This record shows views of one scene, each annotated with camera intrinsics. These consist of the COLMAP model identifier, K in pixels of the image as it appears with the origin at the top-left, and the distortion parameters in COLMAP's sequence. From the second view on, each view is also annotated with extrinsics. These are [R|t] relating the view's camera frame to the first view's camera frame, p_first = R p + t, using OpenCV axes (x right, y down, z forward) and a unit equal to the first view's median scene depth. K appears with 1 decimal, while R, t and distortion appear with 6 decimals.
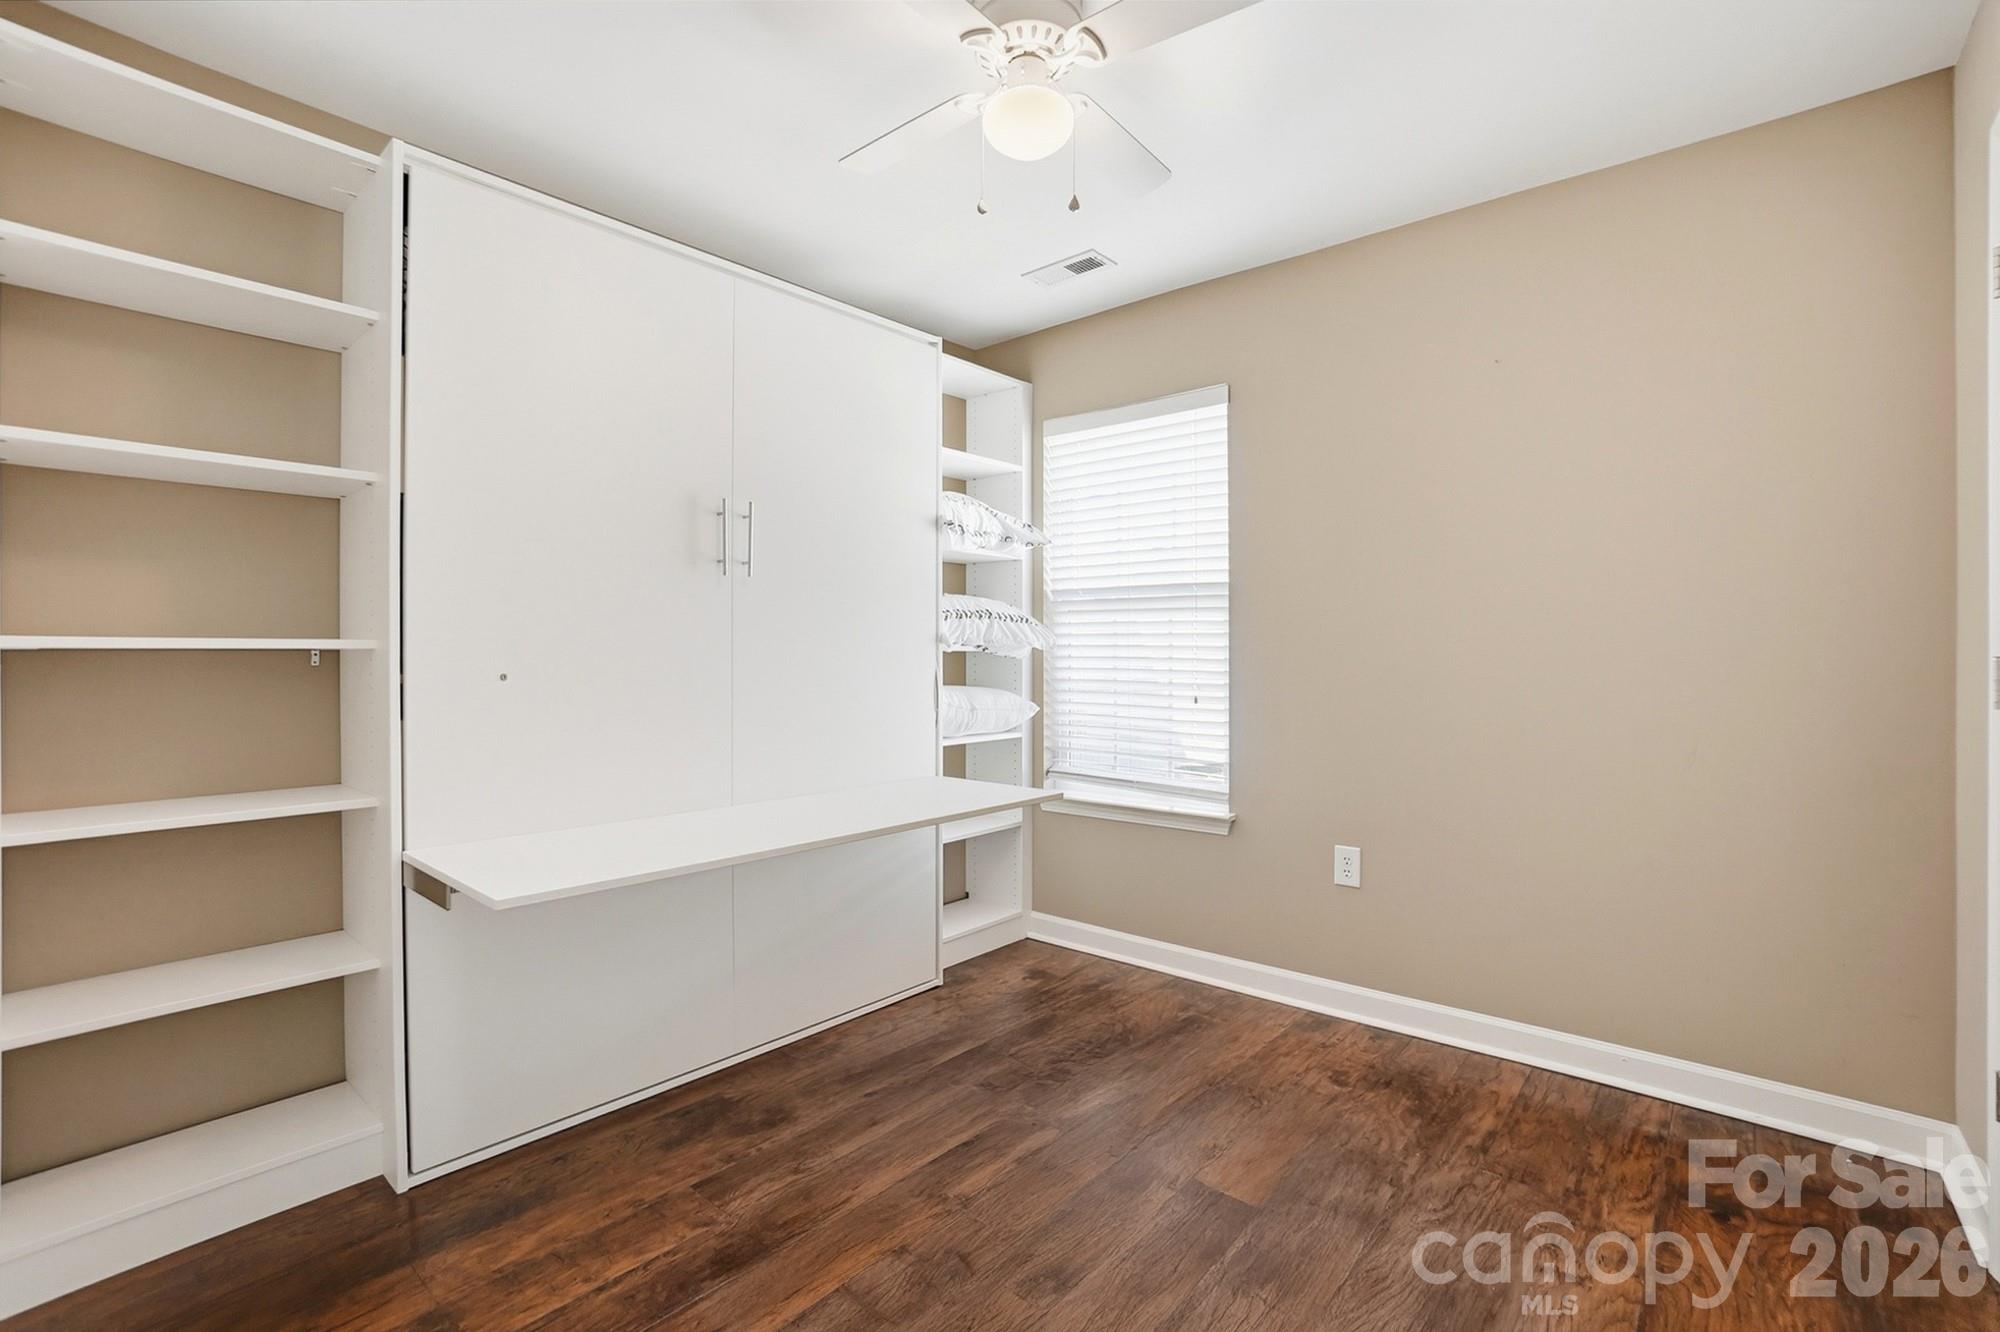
lens RADIAL K [[911.0, 0, 988.5], [0, 911.0, 655.6], [0, 0, 1]] dist [-0.071437, 0.027054]
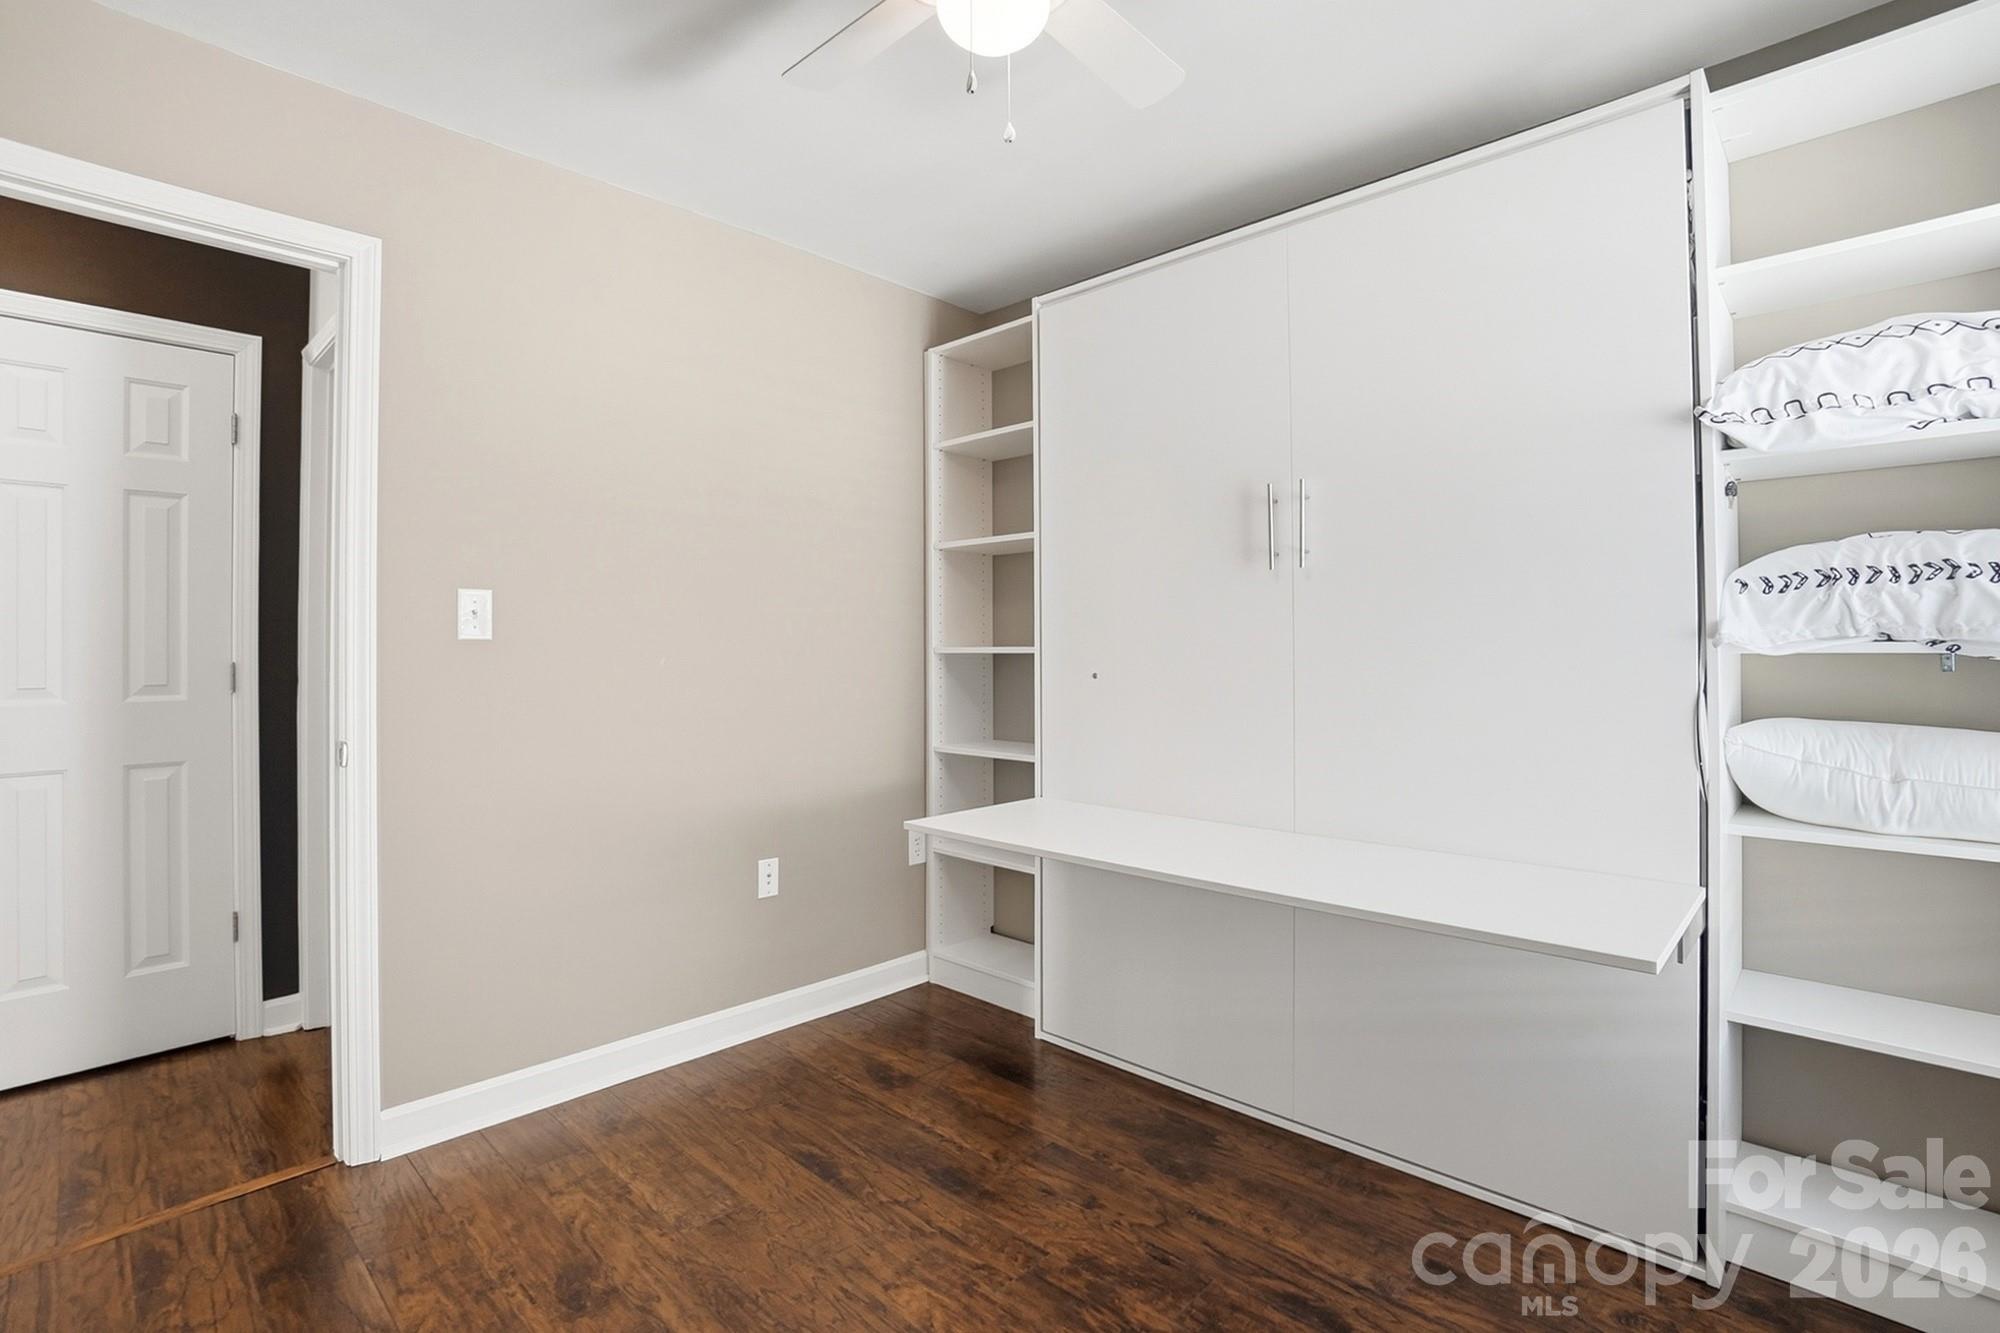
lens RADIAL K [[911.0, 0, 988.5], [0, 911.0, 656.1], [0, 0, 1]] dist [-0.071437, 0.027054]
pose [[-0.048398, -0.004053, -0.998820, 0.693881], [-0.007285, 0.999967, -0.003705, 0.002083], [0.998802, 0.007097, -0.048426, 0.870913]]
